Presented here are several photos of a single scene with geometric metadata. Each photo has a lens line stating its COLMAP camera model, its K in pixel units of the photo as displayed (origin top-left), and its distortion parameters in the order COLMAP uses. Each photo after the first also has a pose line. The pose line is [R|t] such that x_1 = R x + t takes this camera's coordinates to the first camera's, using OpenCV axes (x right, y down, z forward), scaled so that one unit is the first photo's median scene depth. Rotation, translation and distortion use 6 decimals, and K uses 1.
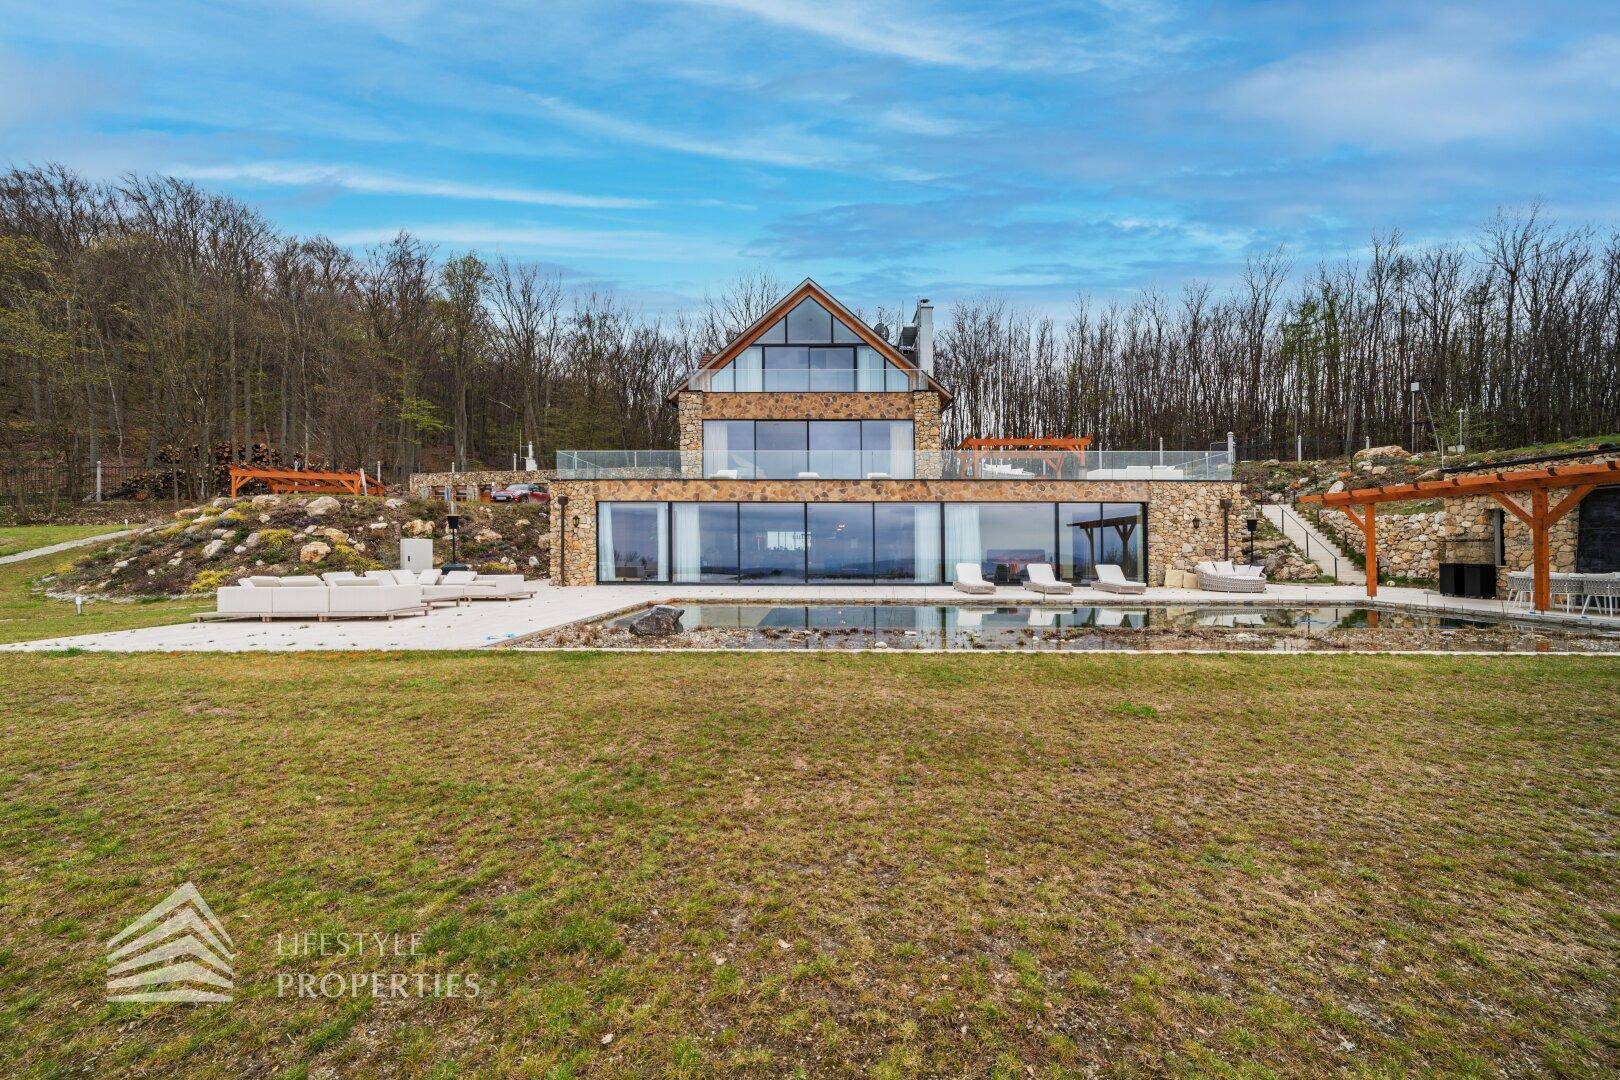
lens RADIAL K [[579.8, 0, 797.2], [0, 579.8, 544.4], [0, 0, 1]] dist [-0.022515, 0.000047]
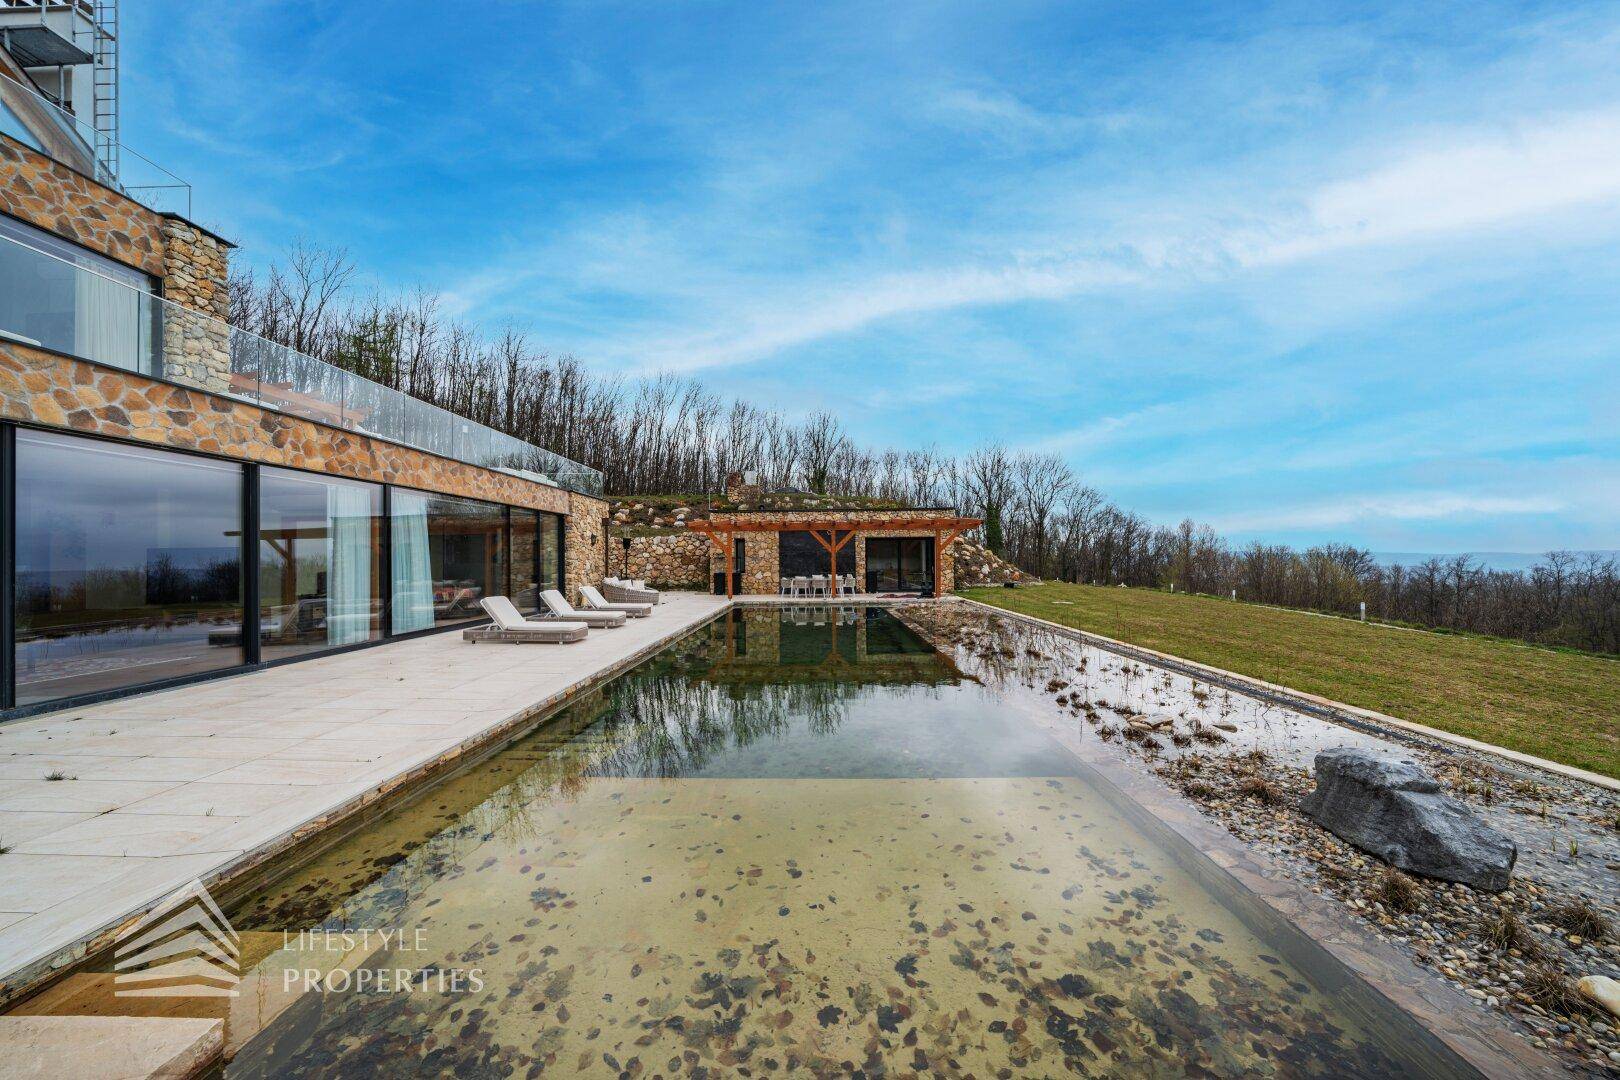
lens RADIAL K [[553.5, 0, 806.5], [0, 553.5, 551.5], [0, 0, 1]] dist [-0.005639, 0.000029]
pose [[0.021780, 0.009037, 0.999722, -0.241216], [-0.000199, 0.999959, -0.009035, -0.008537], [-0.999763, -0.000002, 0.021781, 0.611841]]
